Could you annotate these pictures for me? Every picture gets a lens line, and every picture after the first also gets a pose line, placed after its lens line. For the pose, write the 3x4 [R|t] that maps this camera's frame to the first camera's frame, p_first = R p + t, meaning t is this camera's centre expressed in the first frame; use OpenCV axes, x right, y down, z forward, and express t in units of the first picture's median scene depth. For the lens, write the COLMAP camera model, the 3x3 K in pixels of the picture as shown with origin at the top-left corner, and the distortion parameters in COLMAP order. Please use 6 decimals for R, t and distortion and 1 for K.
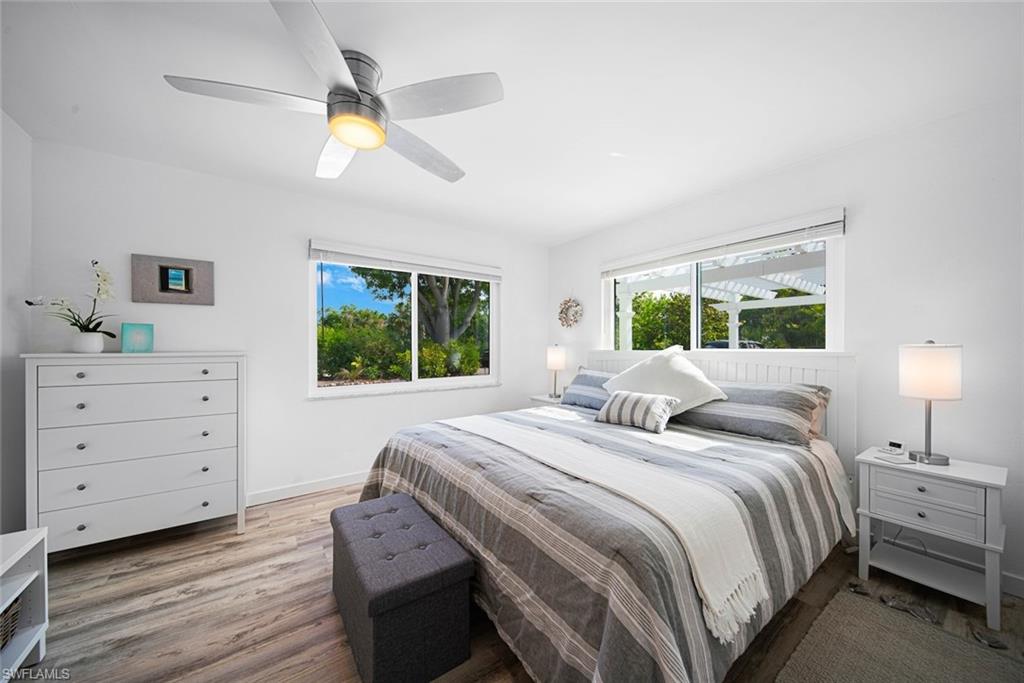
lens RADIAL K [[356.6, 0, 508.1], [0, 356.6, 347.0], [0, 0, 1]] dist [0.002056, -0.003294]
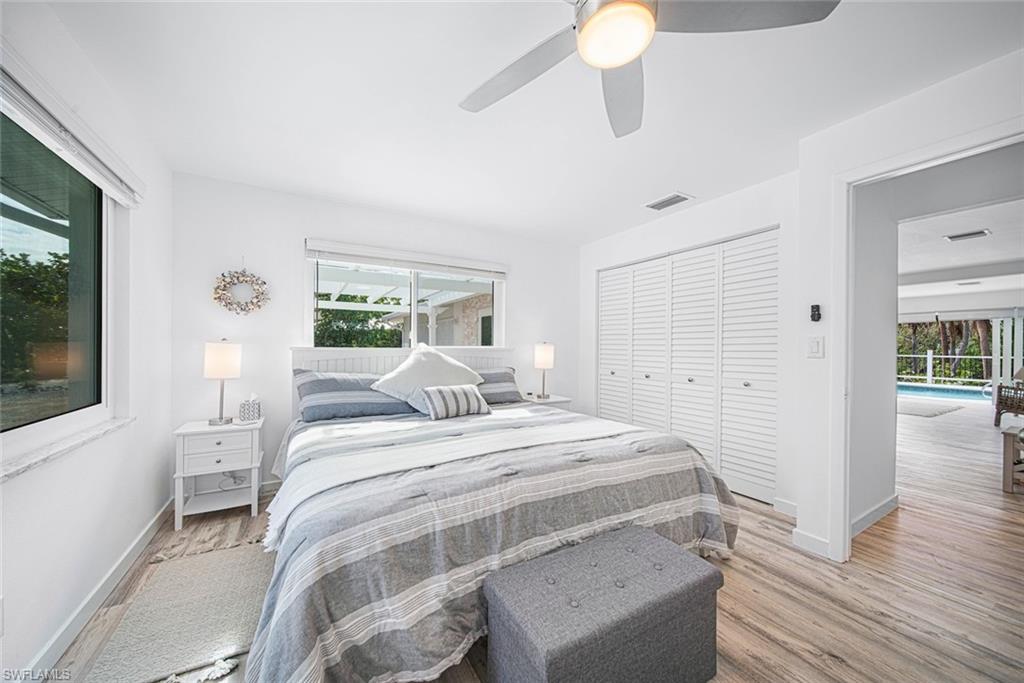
lens RADIAL K [[356.6, 0, 508.1], [0, 356.6, 347.0], [0, 0, 1]] dist [0.002056, -0.003294]
pose [[0.100312, -0.003999, 0.994948, -0.895854], [-0.007470, 0.999961, 0.004772, 0.002439], [-0.994928, -0.007911, 0.100278, 0.891757]]
